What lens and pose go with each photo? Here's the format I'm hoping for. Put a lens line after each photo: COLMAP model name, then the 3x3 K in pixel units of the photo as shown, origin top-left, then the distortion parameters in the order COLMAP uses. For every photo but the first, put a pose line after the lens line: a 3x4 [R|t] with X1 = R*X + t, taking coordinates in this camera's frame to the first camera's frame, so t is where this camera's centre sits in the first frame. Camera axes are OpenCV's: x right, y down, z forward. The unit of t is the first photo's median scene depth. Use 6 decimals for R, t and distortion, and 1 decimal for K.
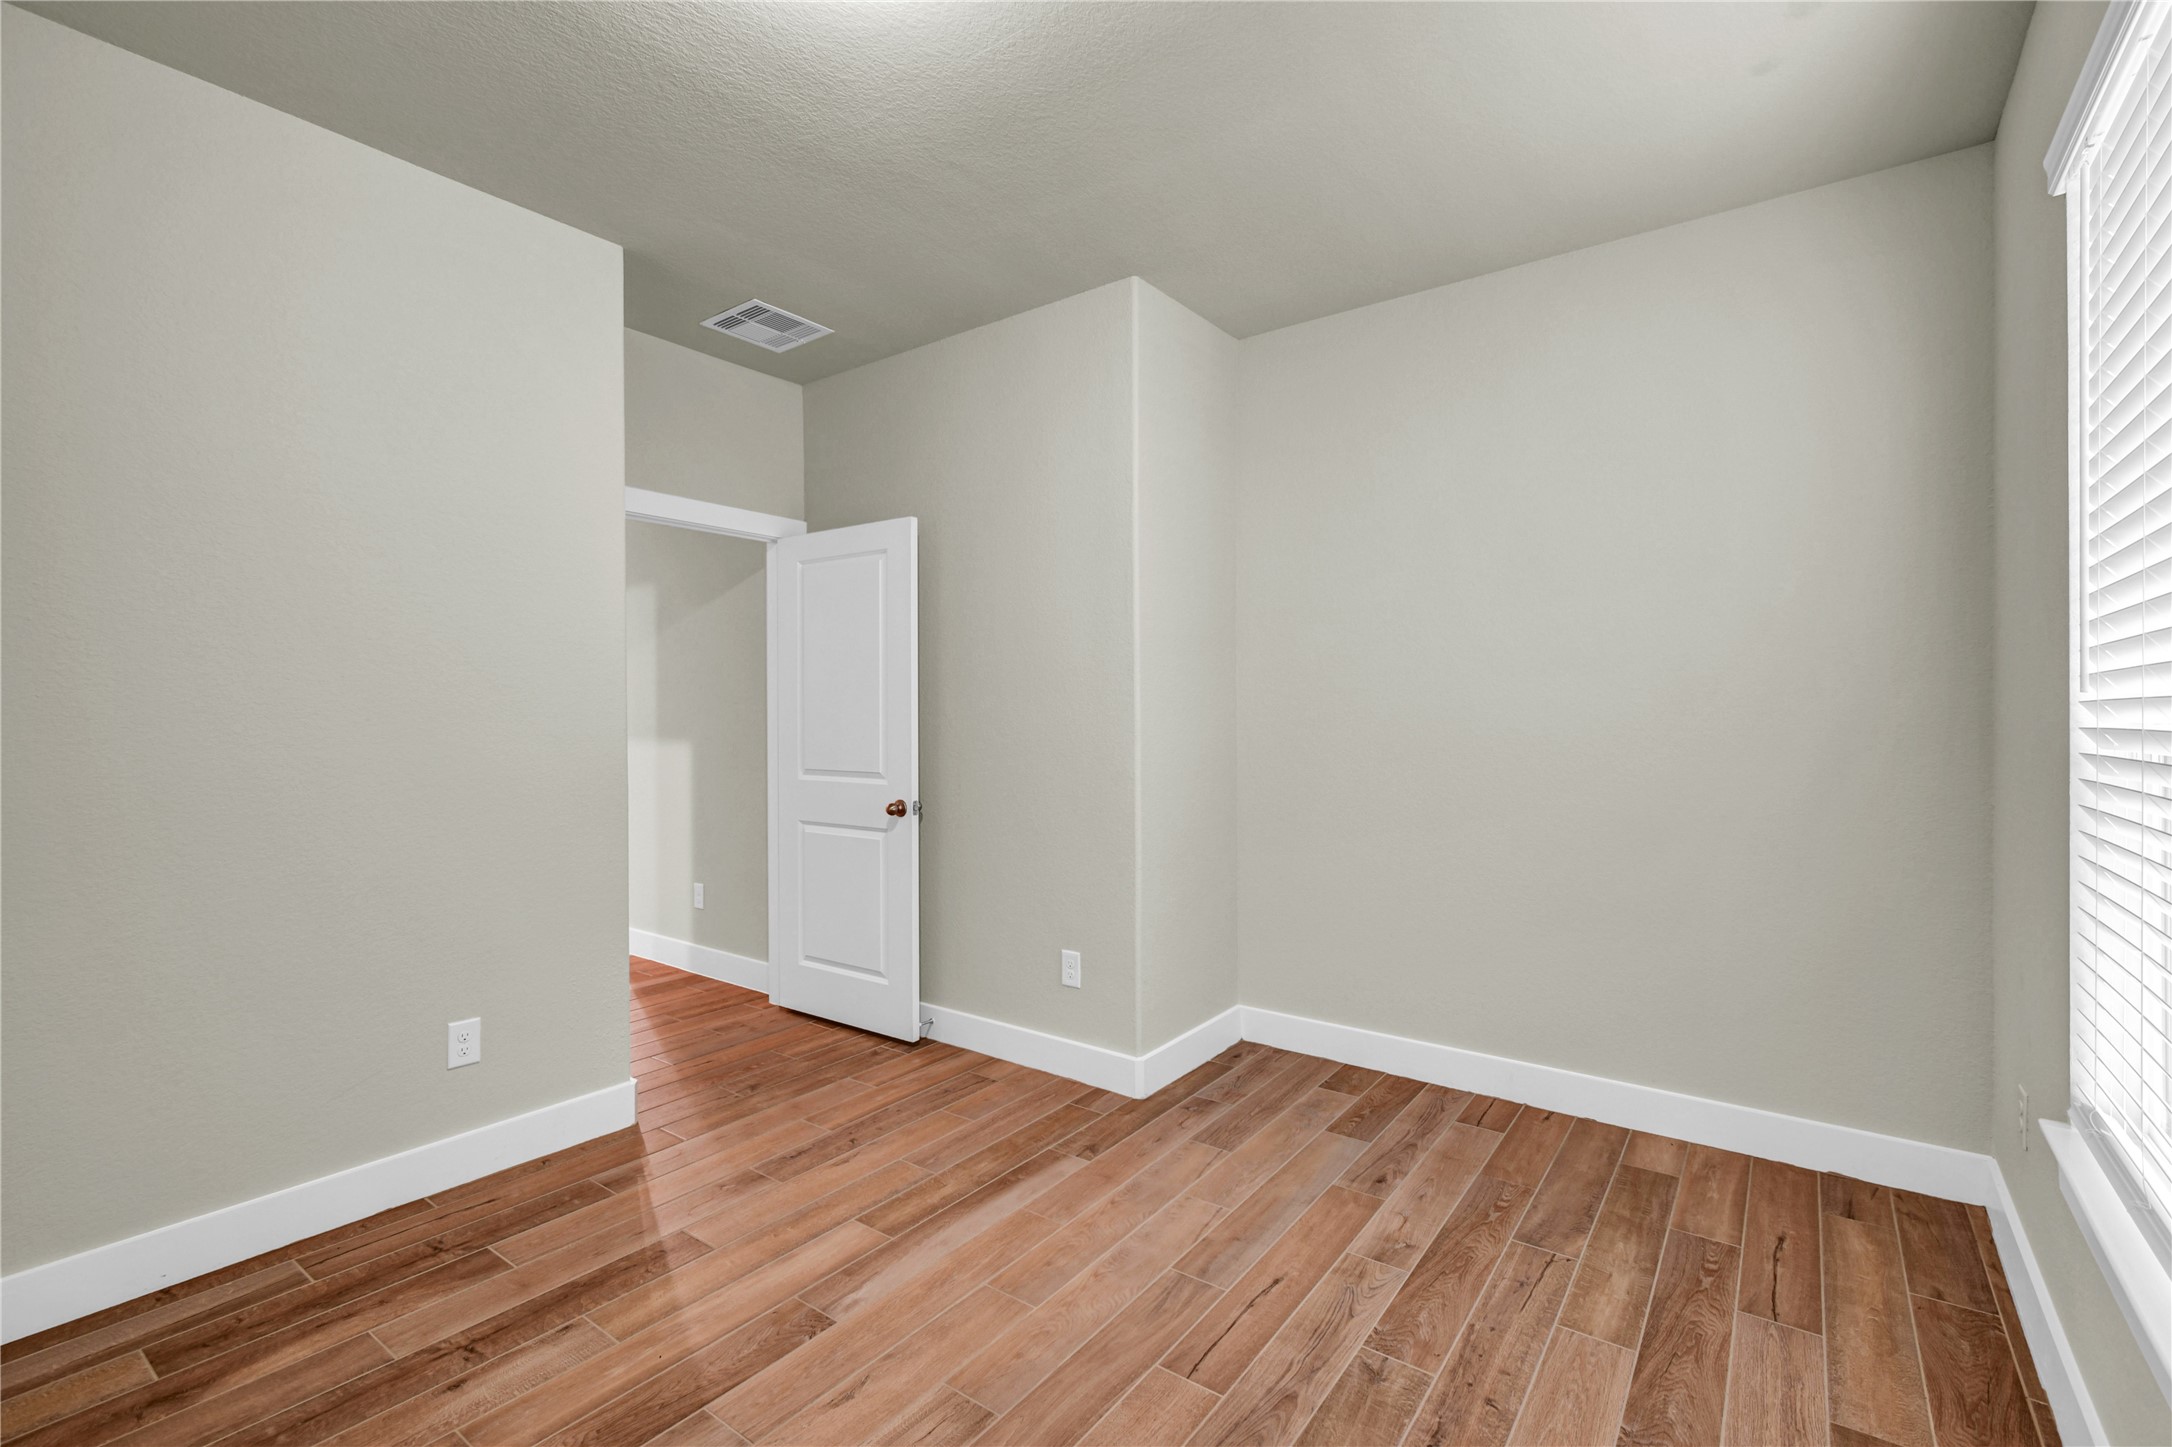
lens RADIAL K [[968.8, 0, 1090.0], [0, 968.8, 723.4], [0, 0, 1]] dist [0.005745, -0.003321]
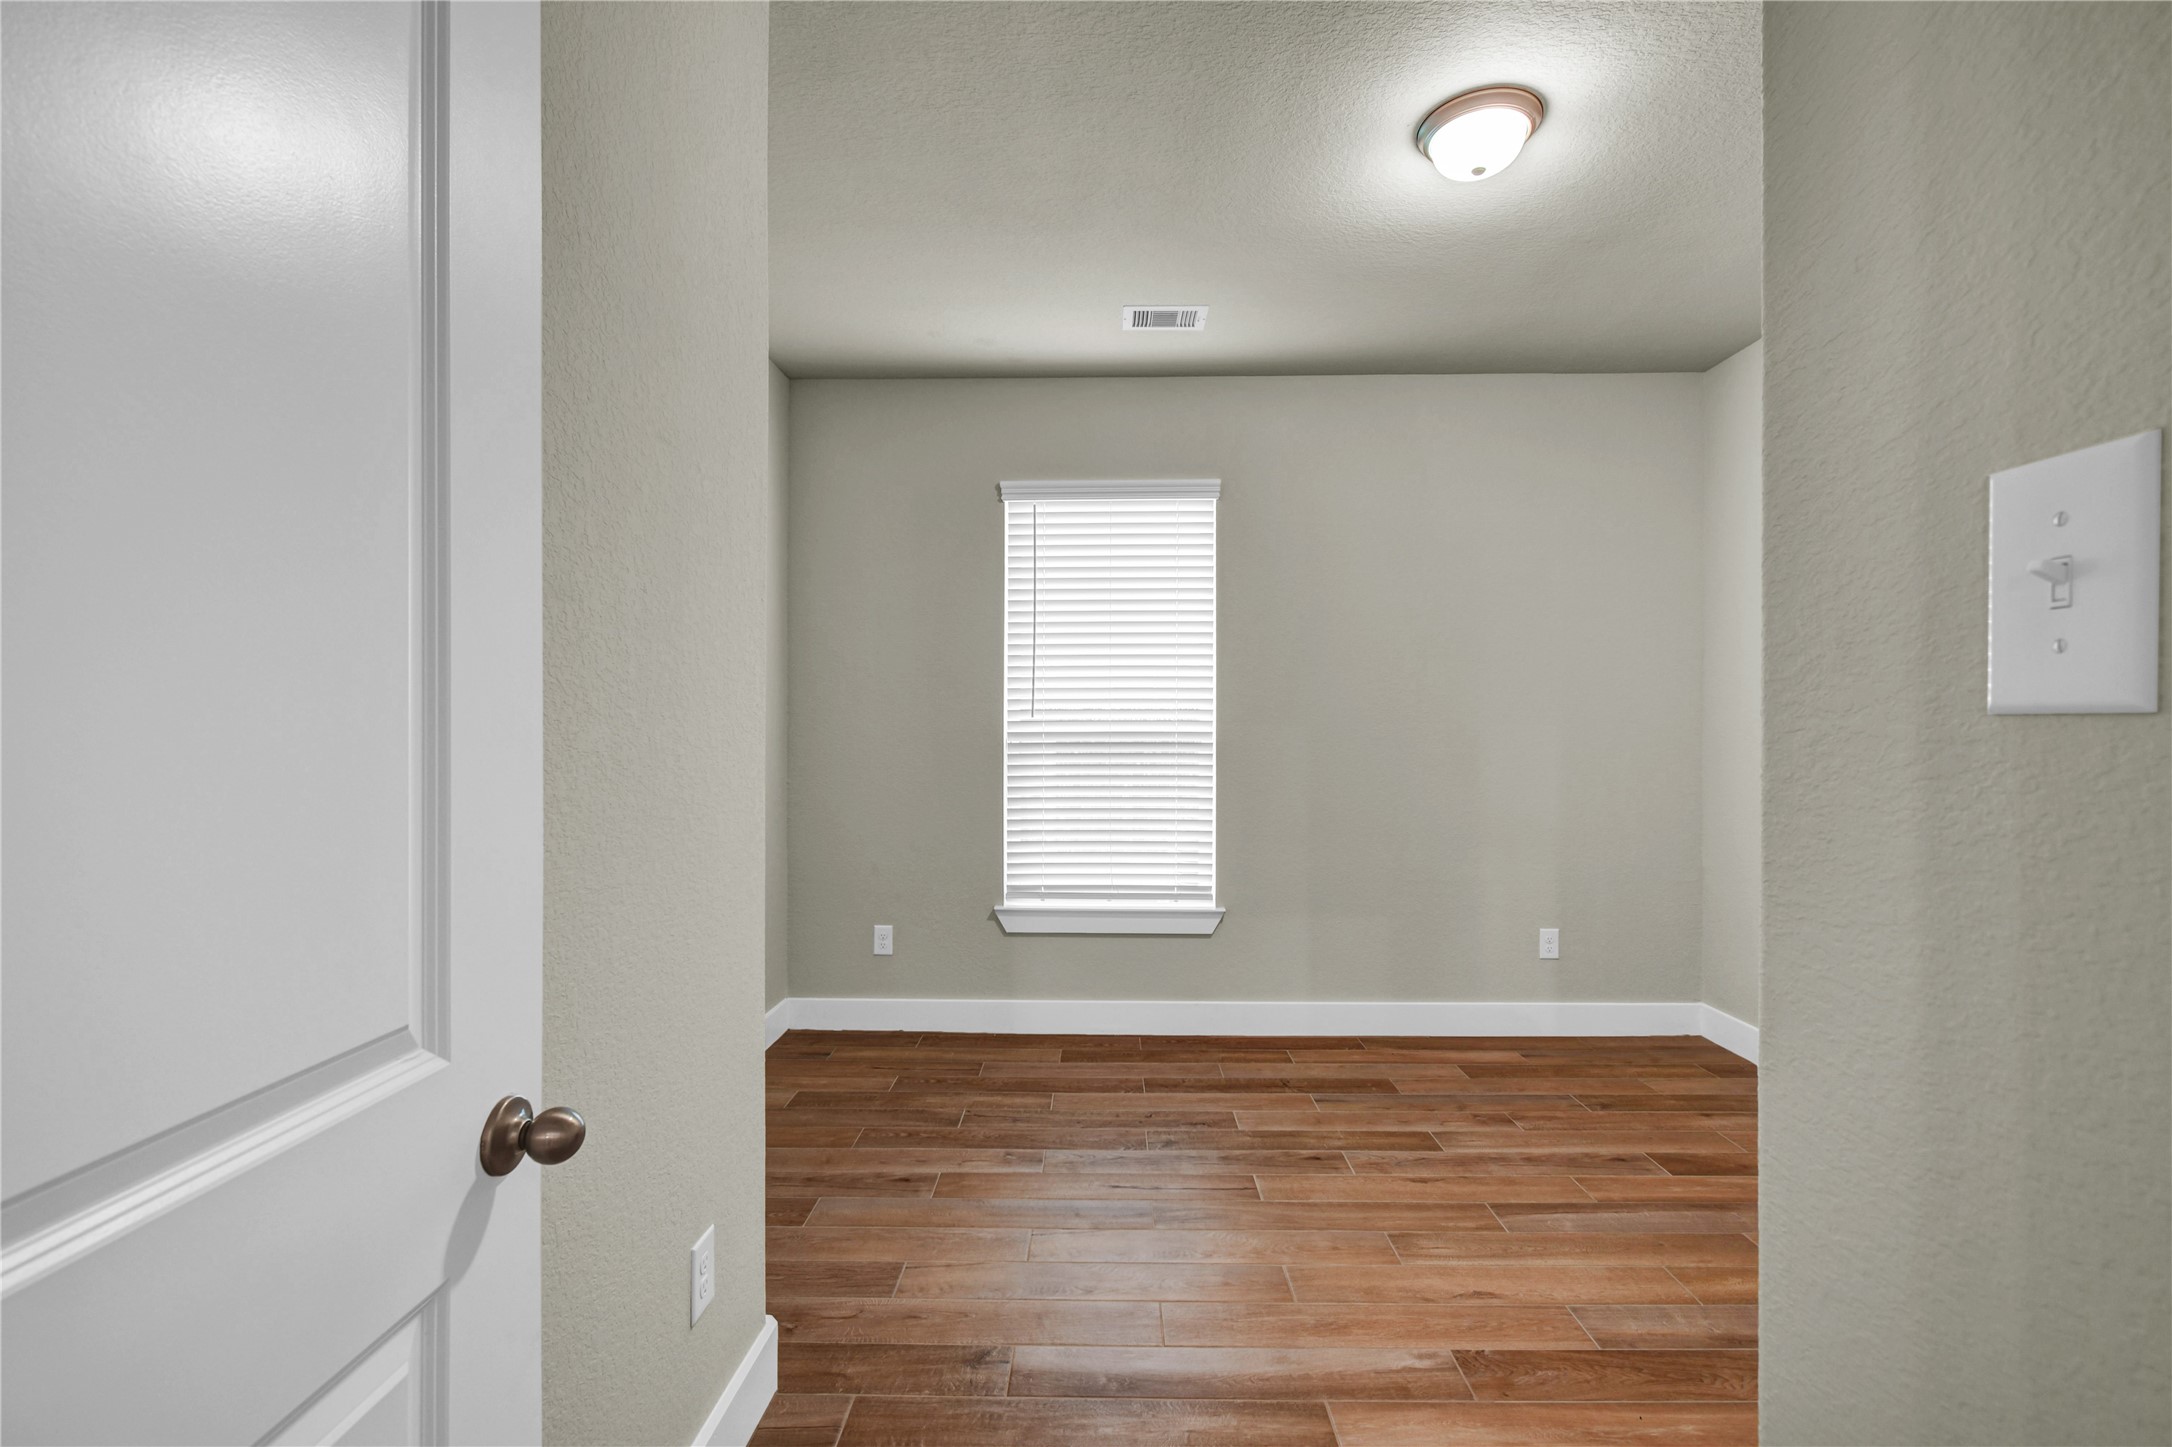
lens RADIAL K [[968.8, 0, 1089.9], [0, 968.8, 723.1], [0, 0, 1]] dist [0.005745, -0.003321]
pose [[-0.588150, 0.004283, 0.808741, -0.853657], [0.006666, 0.999978, -0.000448, -0.014959], [-0.808724, 0.005127, -0.588165, 1.895651]]
